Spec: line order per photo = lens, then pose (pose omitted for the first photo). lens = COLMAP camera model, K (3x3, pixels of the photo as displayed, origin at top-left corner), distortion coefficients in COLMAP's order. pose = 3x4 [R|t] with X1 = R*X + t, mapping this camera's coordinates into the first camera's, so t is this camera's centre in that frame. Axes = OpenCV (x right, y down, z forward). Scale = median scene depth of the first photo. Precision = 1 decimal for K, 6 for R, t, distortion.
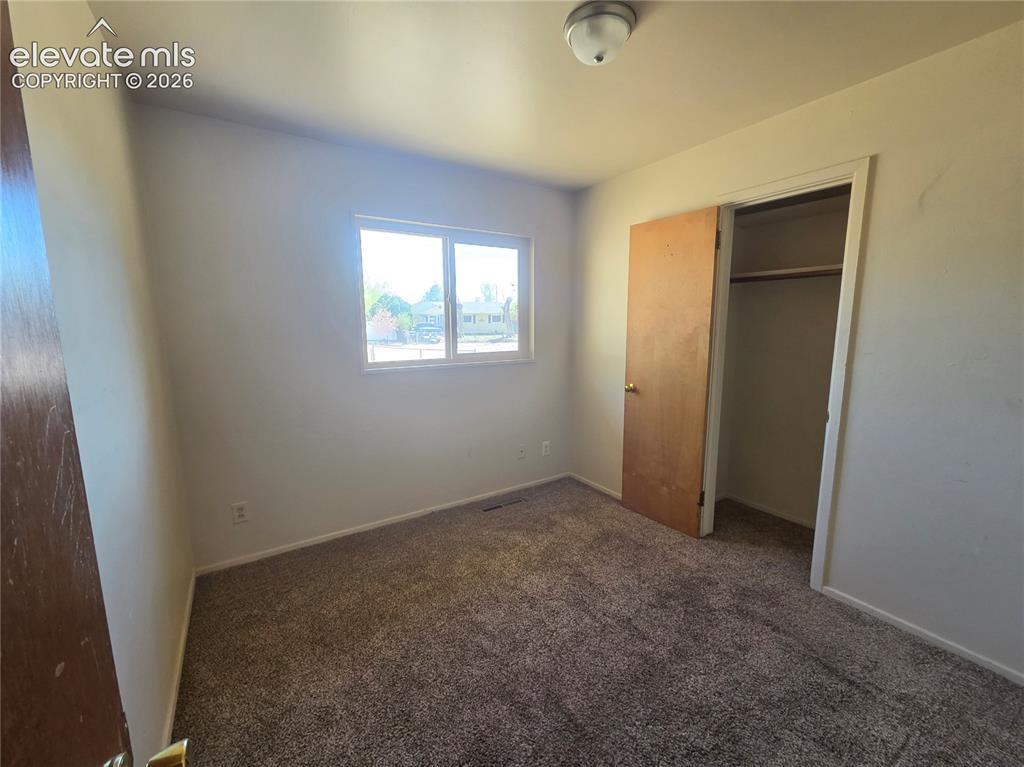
lens RADIAL K [[418.2, 0, 510.6], [0, 418.2, 383.7], [0, 0, 1]] dist [-0.000816, -0.000117]
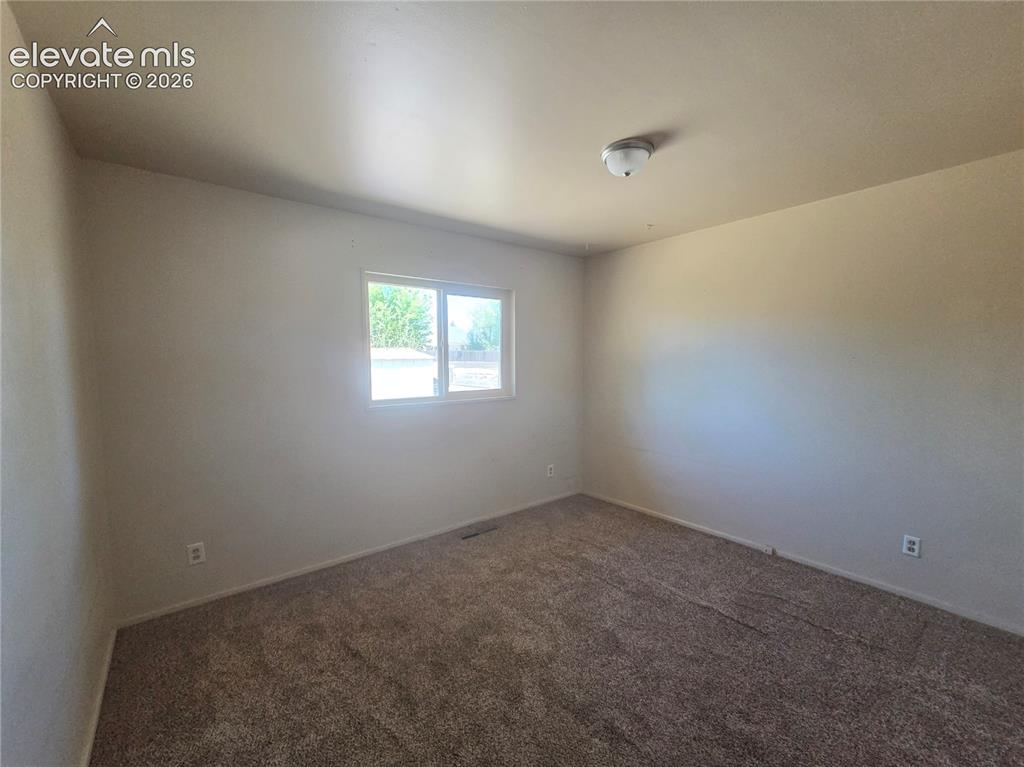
lens RADIAL K [[409.6, 0, 469.1], [0, 409.6, 398.6], [0, 0, 1]] dist [0.000690, 0.000039]
pose [[0.999003, -0.009423, 0.043632, -0.120294], [0.011976, 0.998207, -0.058645, 0.011156], [-0.043001, 0.059110, 0.997325, -0.090607]]
